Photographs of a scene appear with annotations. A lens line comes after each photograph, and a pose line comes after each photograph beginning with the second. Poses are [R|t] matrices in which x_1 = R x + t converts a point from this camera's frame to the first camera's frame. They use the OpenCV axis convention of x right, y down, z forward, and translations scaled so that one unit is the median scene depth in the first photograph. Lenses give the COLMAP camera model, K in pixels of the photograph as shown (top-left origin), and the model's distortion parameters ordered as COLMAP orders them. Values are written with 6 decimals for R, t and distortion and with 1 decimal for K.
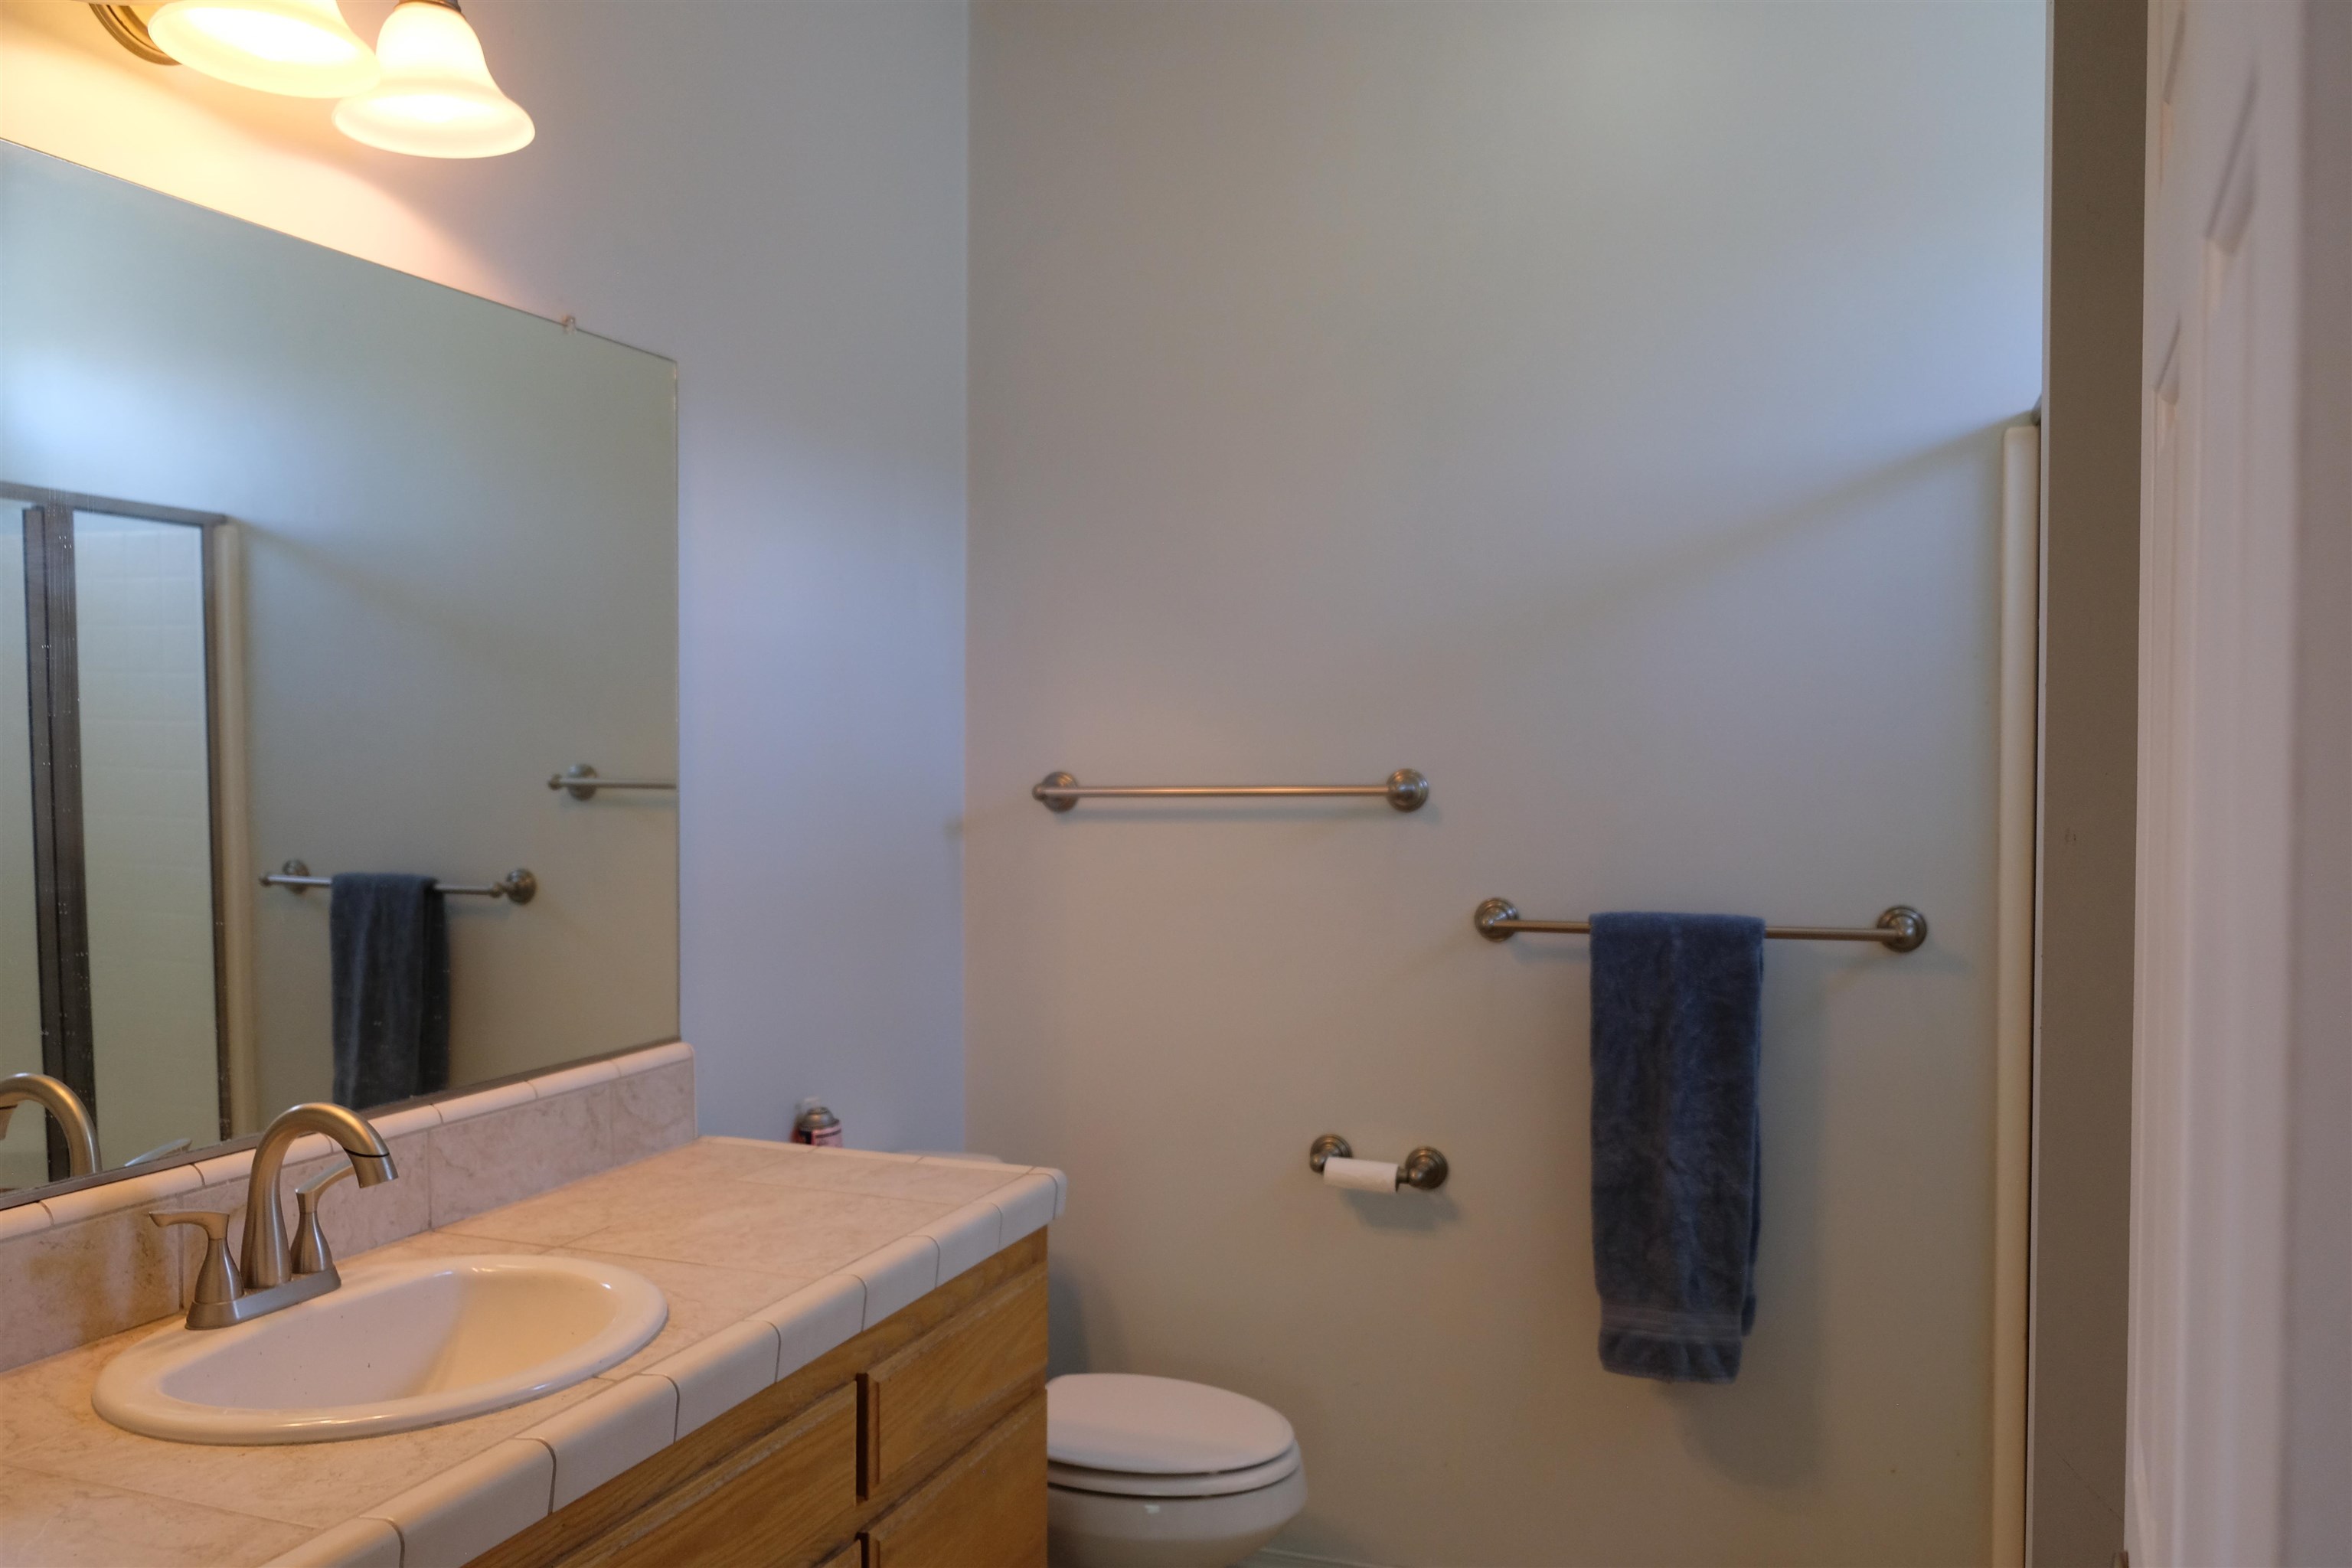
lens RADIAL K [[1824.7, 0, 1192.6], [0, 1824.7, 809.1], [0, 0, 1]] dist [-0.018385, 0.017747]
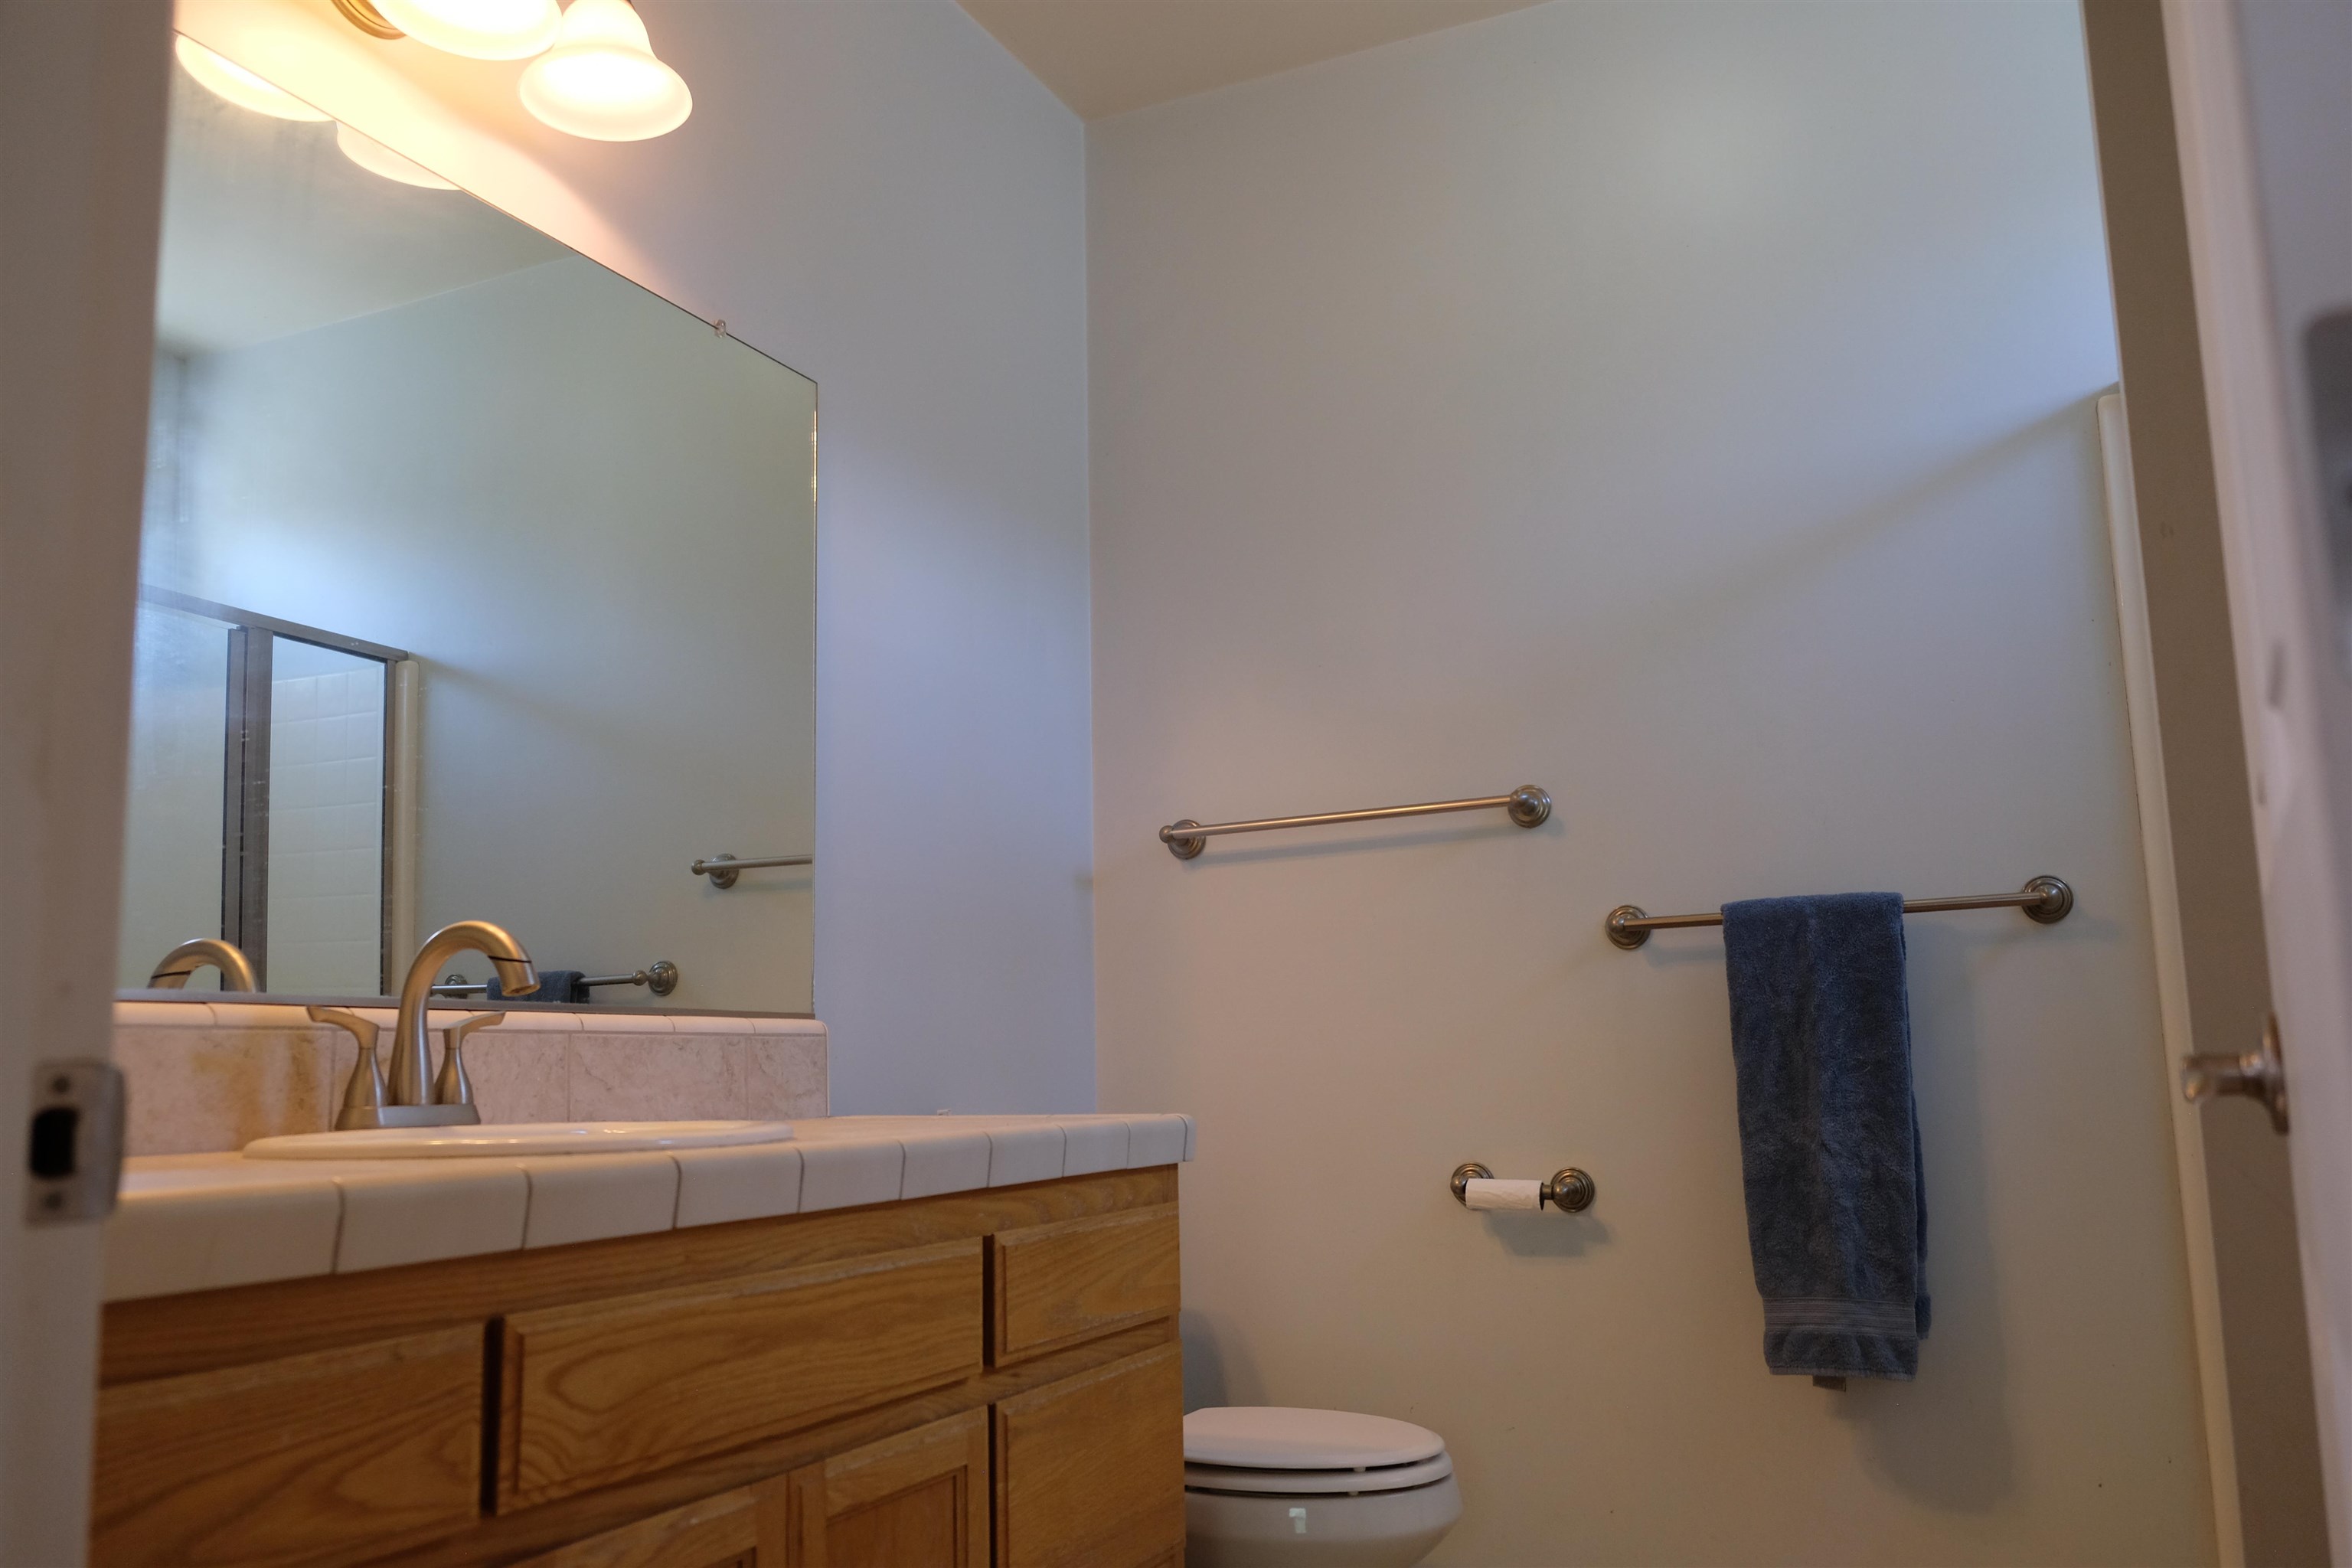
lens RADIAL K [[1824.7, 0, 1192.6], [0, 1824.7, 820.6], [0, 0, 1]] dist [-0.018385, 0.017747]
pose [[0.996524, -0.038433, -0.073908, 0.007468], [0.025177, 0.984674, -0.172579, 0.183494], [0.079408, 0.170119, 0.982219, -0.000210]]
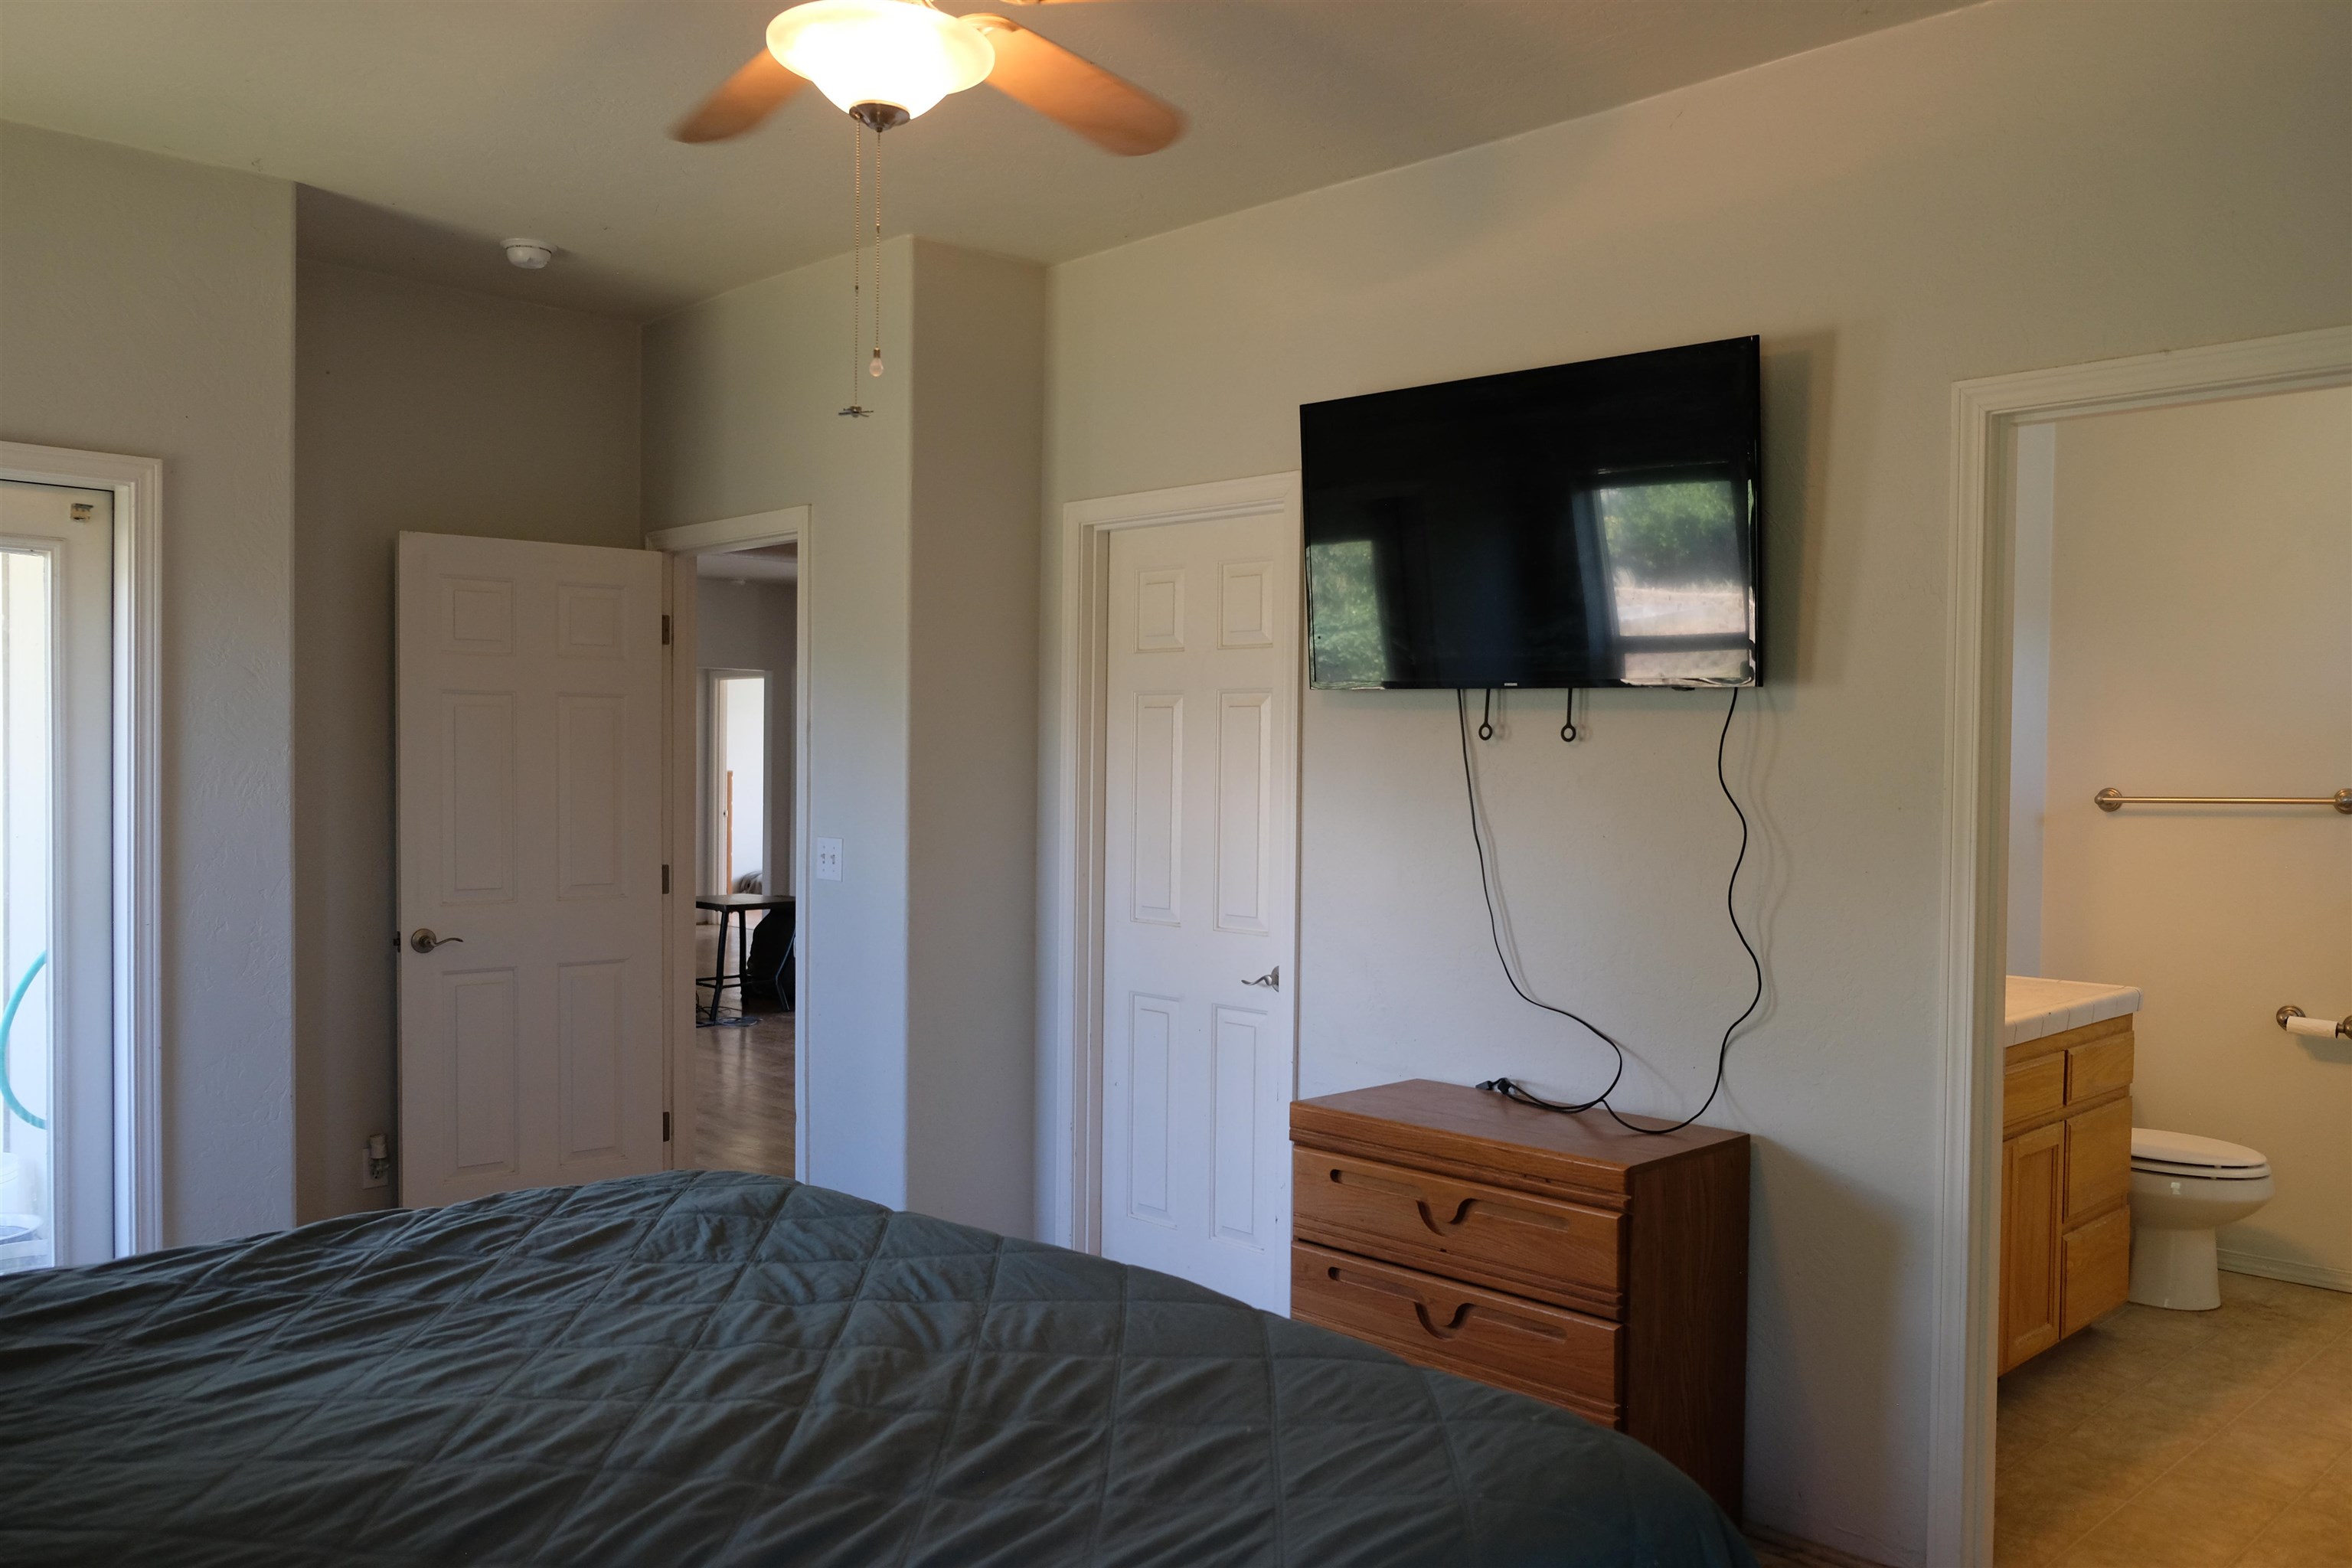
lens RADIAL K [[1824.7, 0, 1170.5], [0, 1824.7, 807.7], [0, 0, 1]] dist [-0.018385, 0.017747]
pose [[0.897711, 0.017291, -0.440245, -0.132031], [-0.019793, 0.999804, -0.001092, 0.020496], [0.440139, 0.009694, 0.897877, -1.085762]]
